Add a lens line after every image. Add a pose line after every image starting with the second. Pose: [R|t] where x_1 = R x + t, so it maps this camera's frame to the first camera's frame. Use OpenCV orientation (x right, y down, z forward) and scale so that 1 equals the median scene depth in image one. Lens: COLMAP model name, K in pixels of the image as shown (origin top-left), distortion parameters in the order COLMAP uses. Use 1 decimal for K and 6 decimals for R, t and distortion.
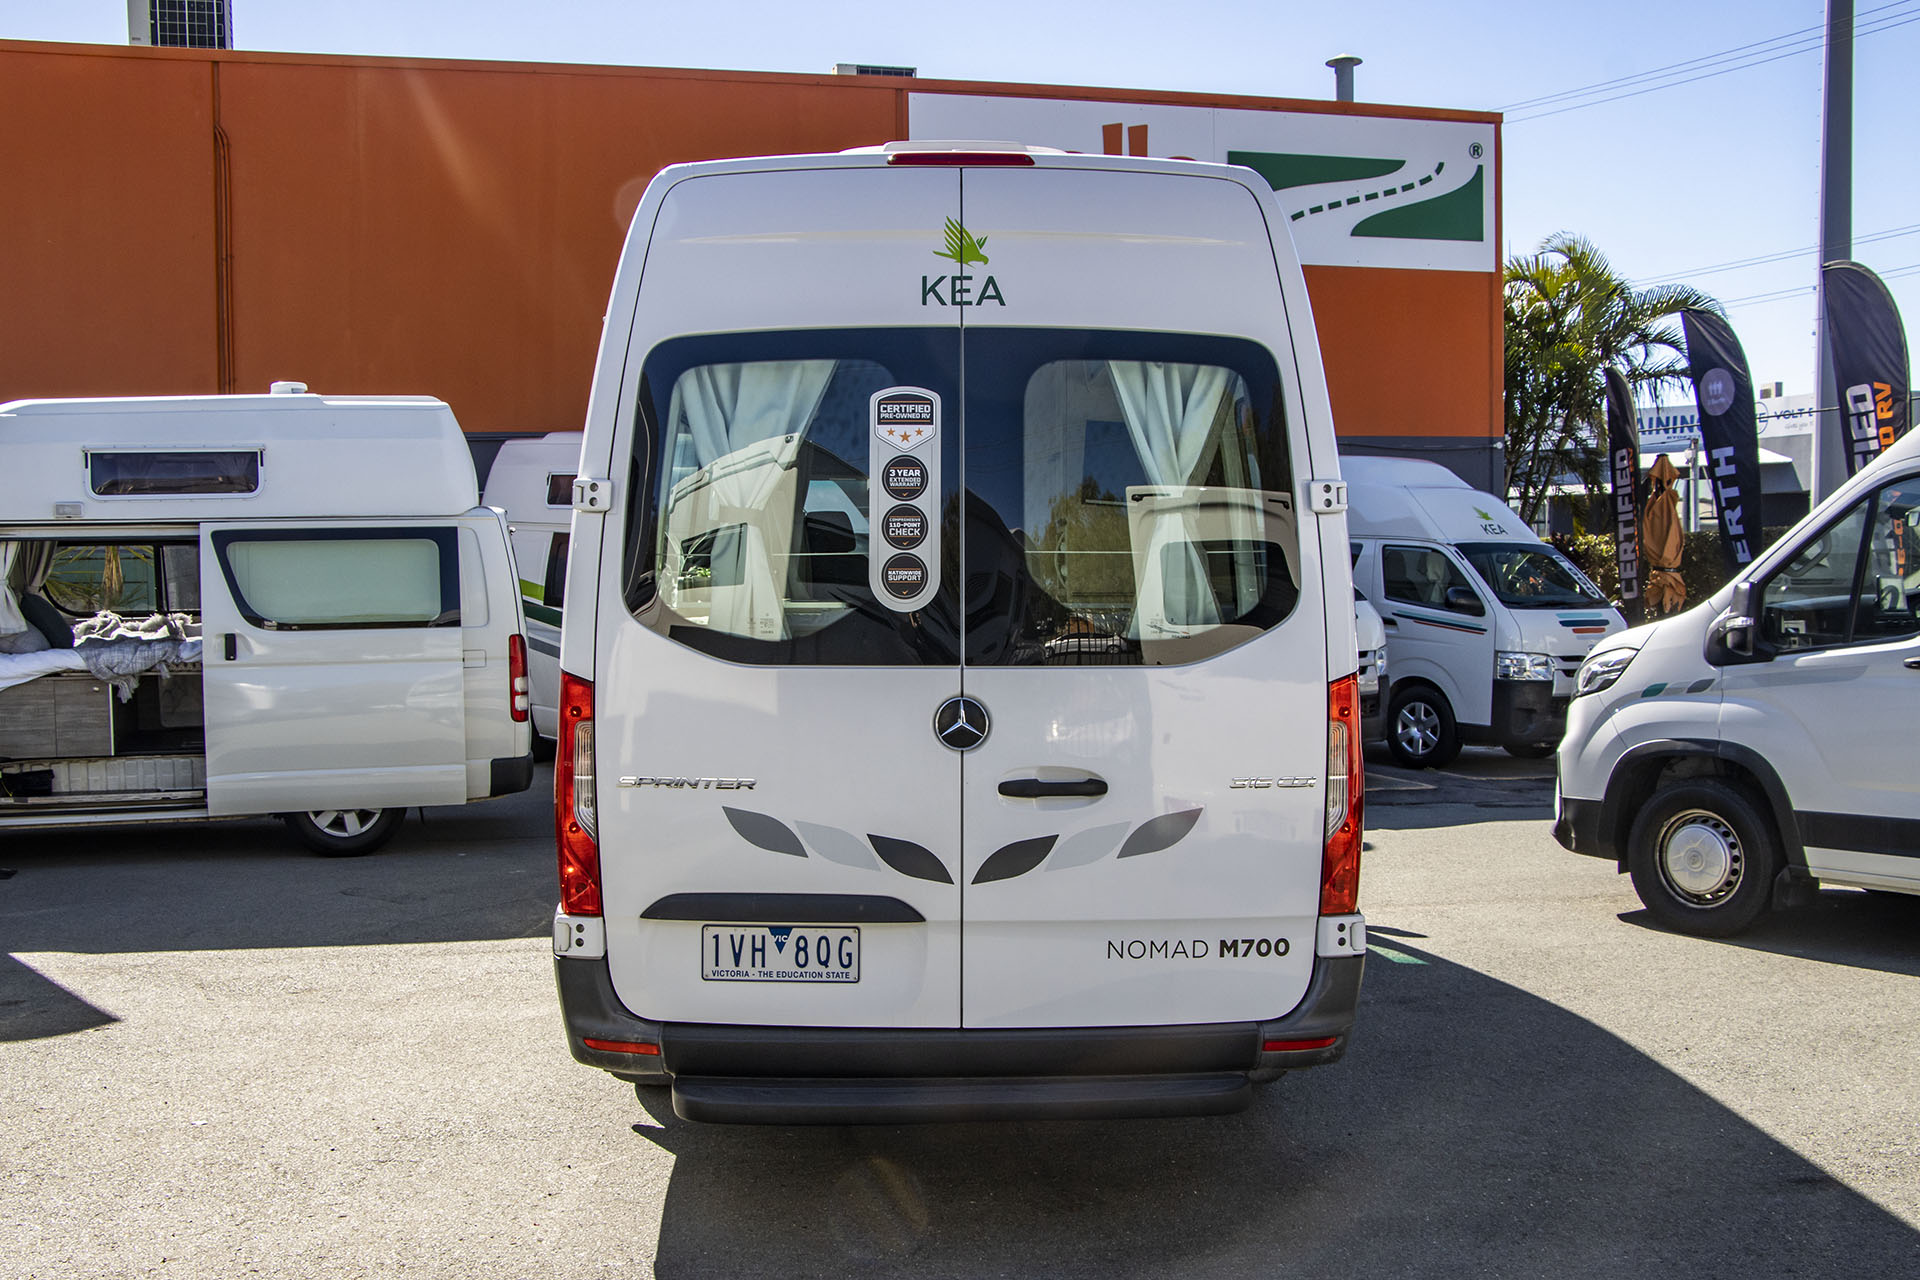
lens RADIAL K [[2088.0, 0, 958.3], [0, 2088.0, 598.9], [0, 0, 1]] dist [-0.155413, 0.353052]
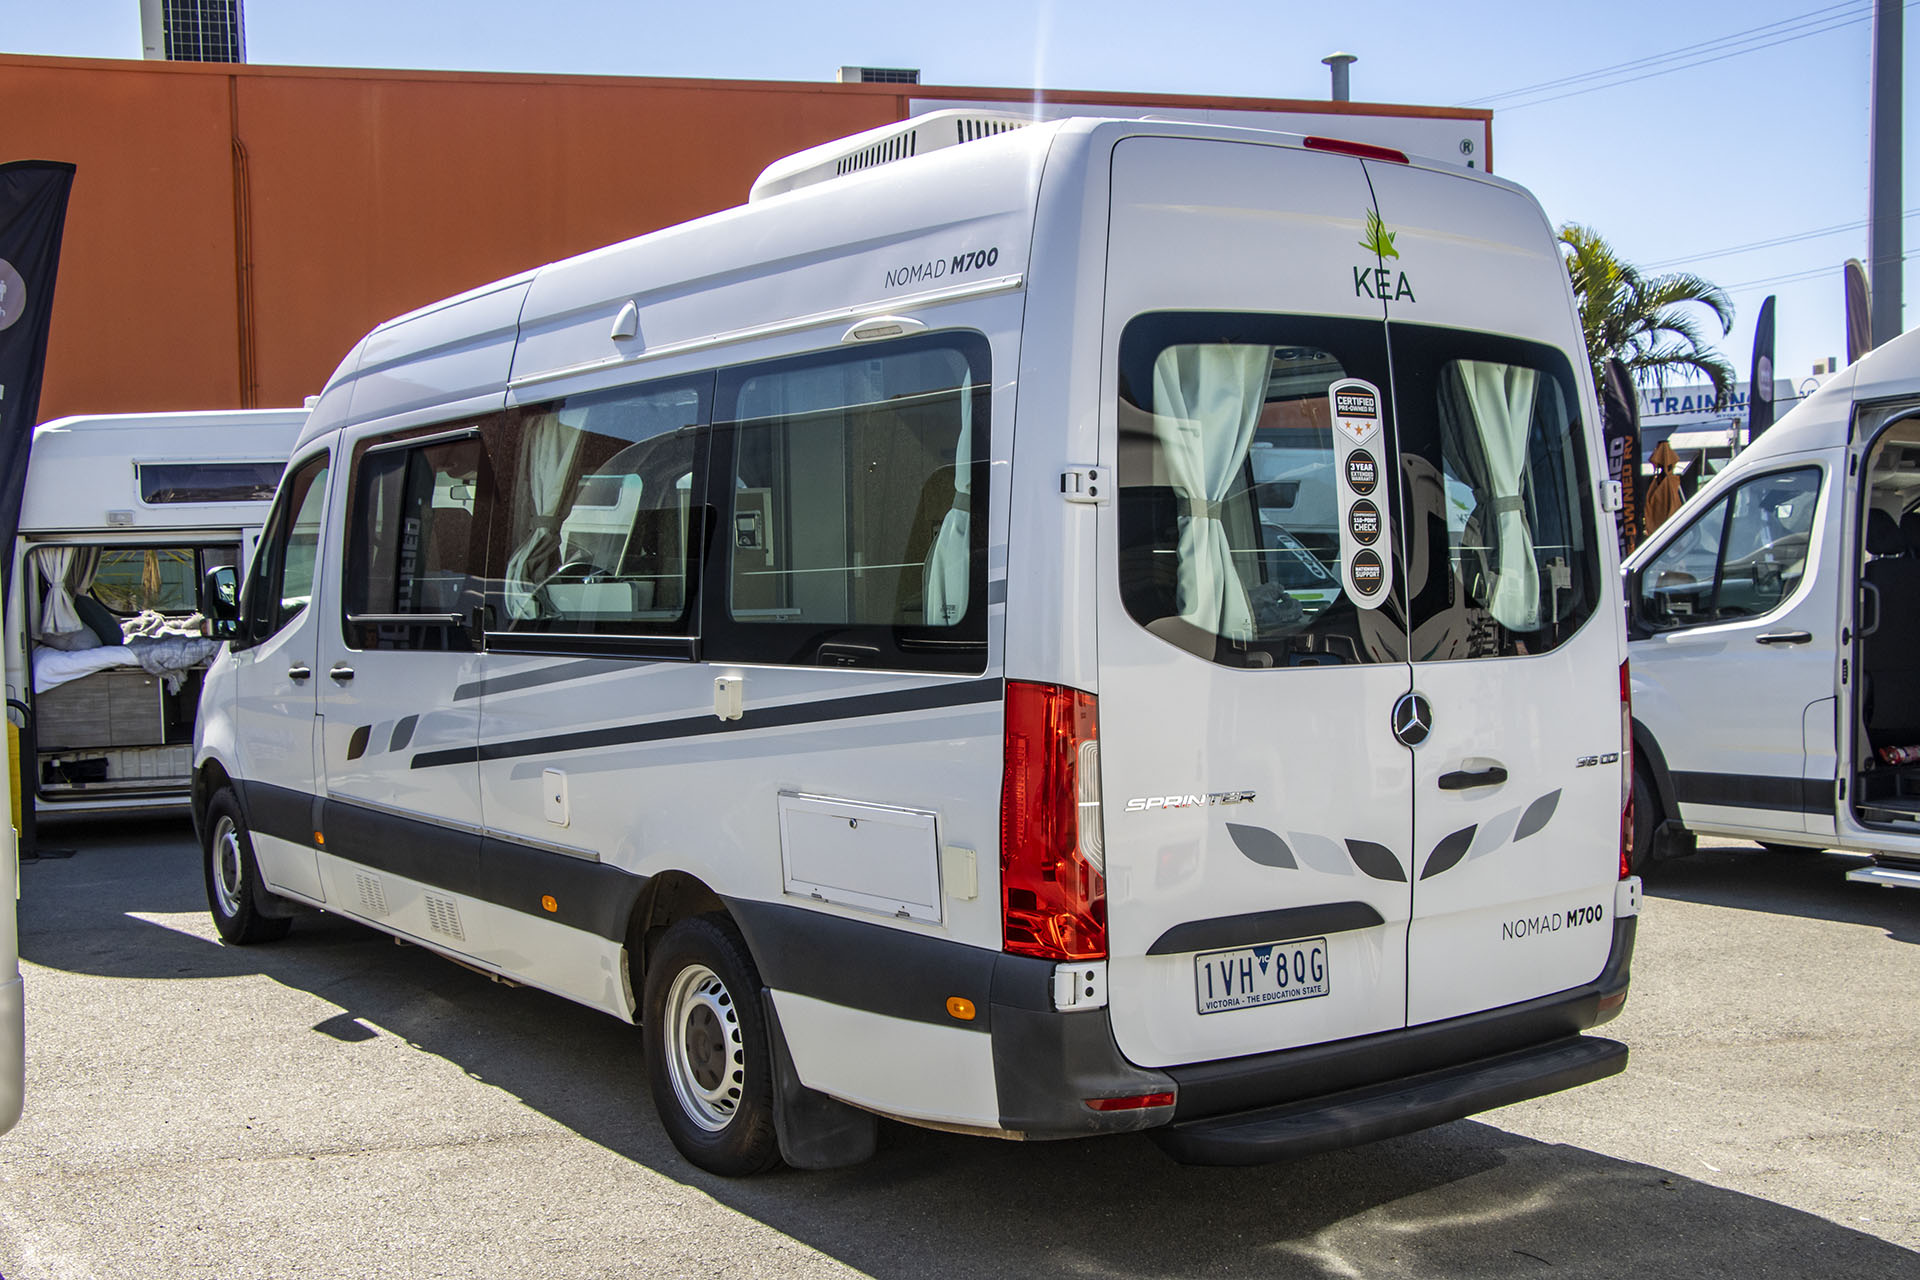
lens RADIAL K [[2088.0, 0, 958.3], [0, 2088.0, 598.9], [0, 0, 1]] dist [-0.155413, 0.353052]
pose [[0.834907, -0.019389, 0.550050, -0.715019], [0.021590, 0.999764, 0.002471, -0.005059], [-0.549968, 0.009813, 0.835128, 0.289756]]
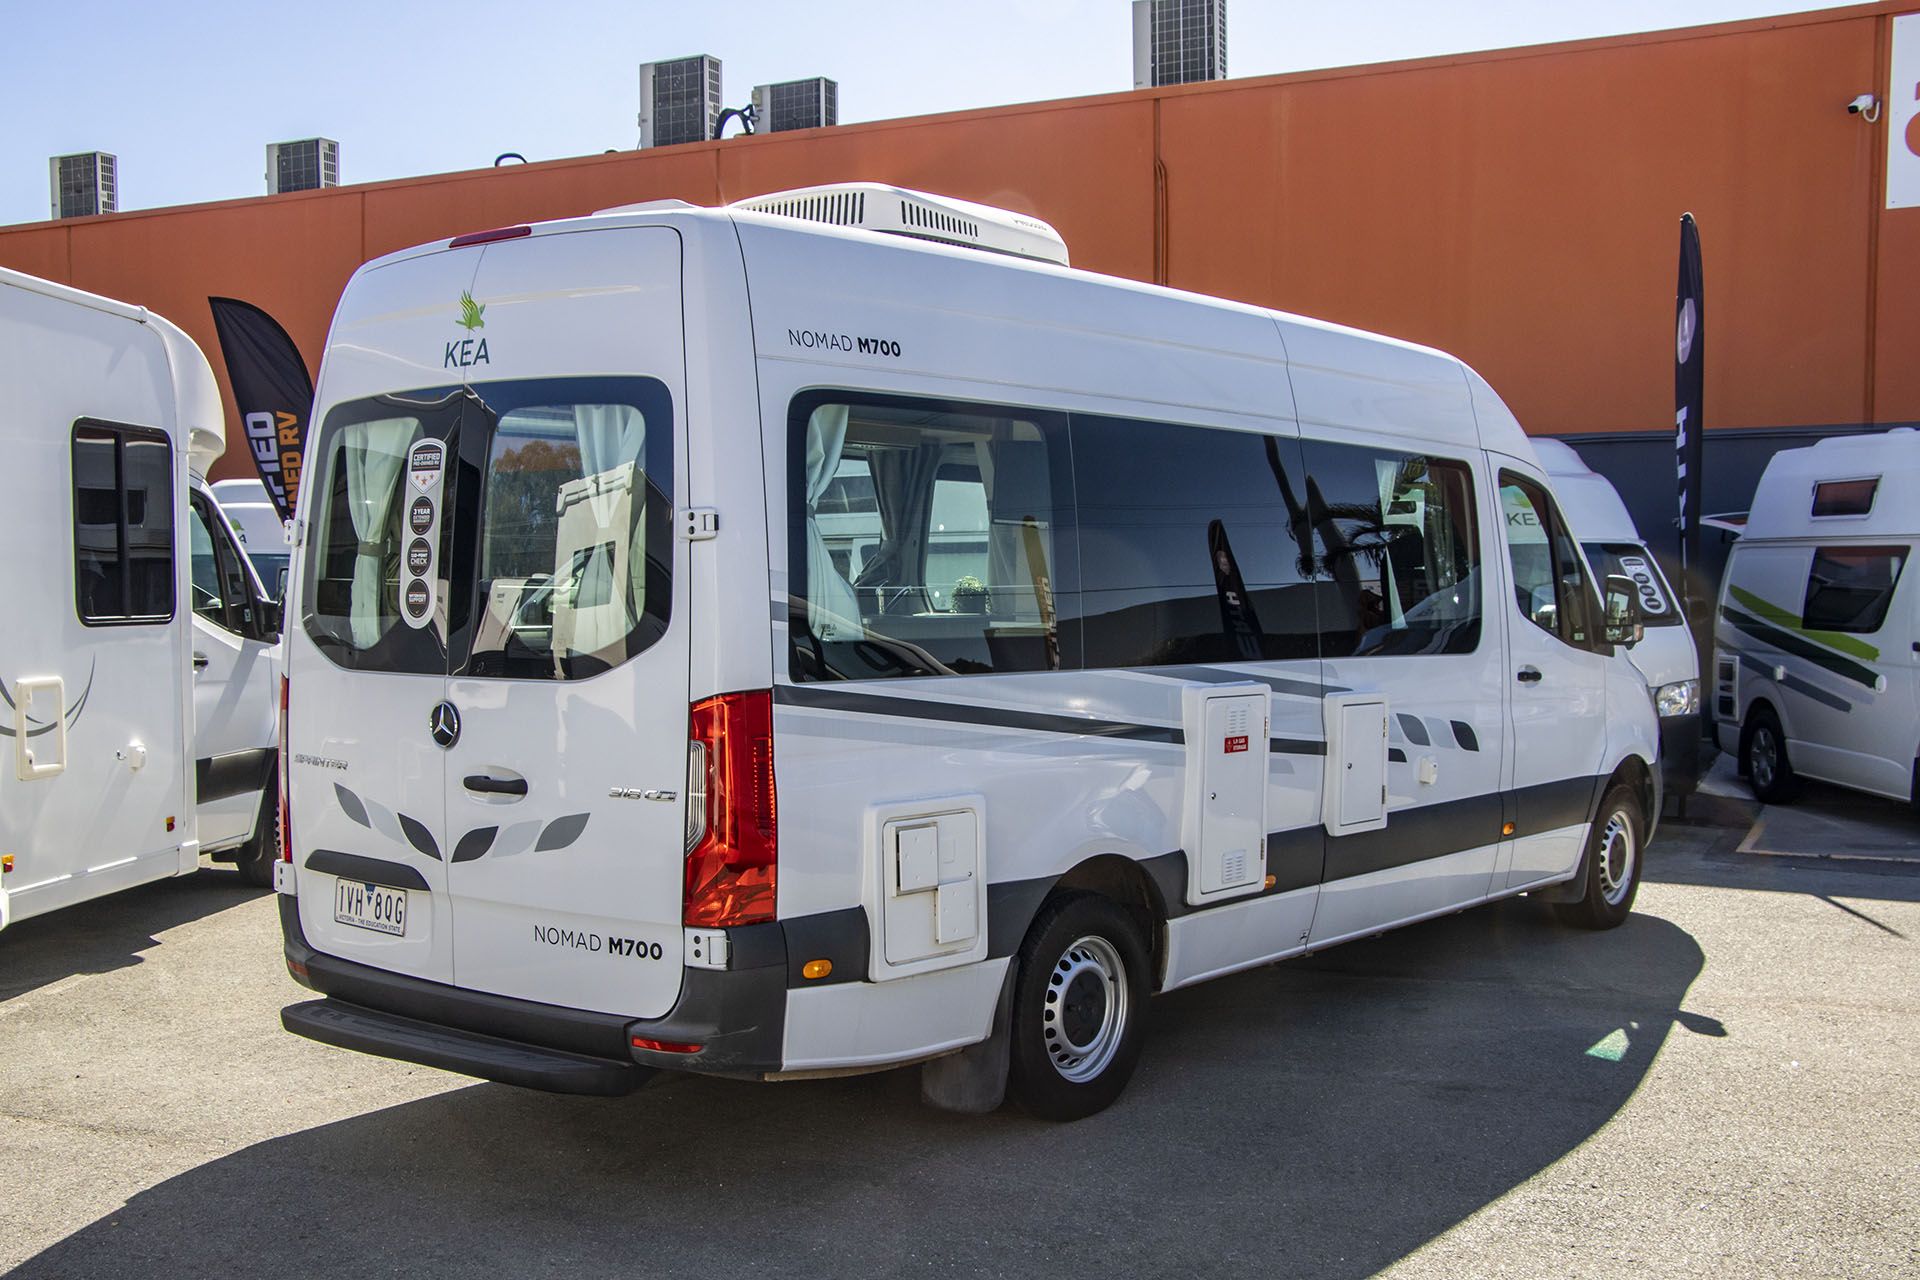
lens RADIAL K [[2207.7, 0, 960.0], [0, 2207.7, 640.0], [0, 0, 1]] dist [-0.108254, -0.013776]
pose [[0.757550, 0.022483, -0.652389, 1.014118], [-0.011963, 0.999717, 0.020561, -0.016494], [0.652667, -0.007772, 0.757605, 0.252905]]
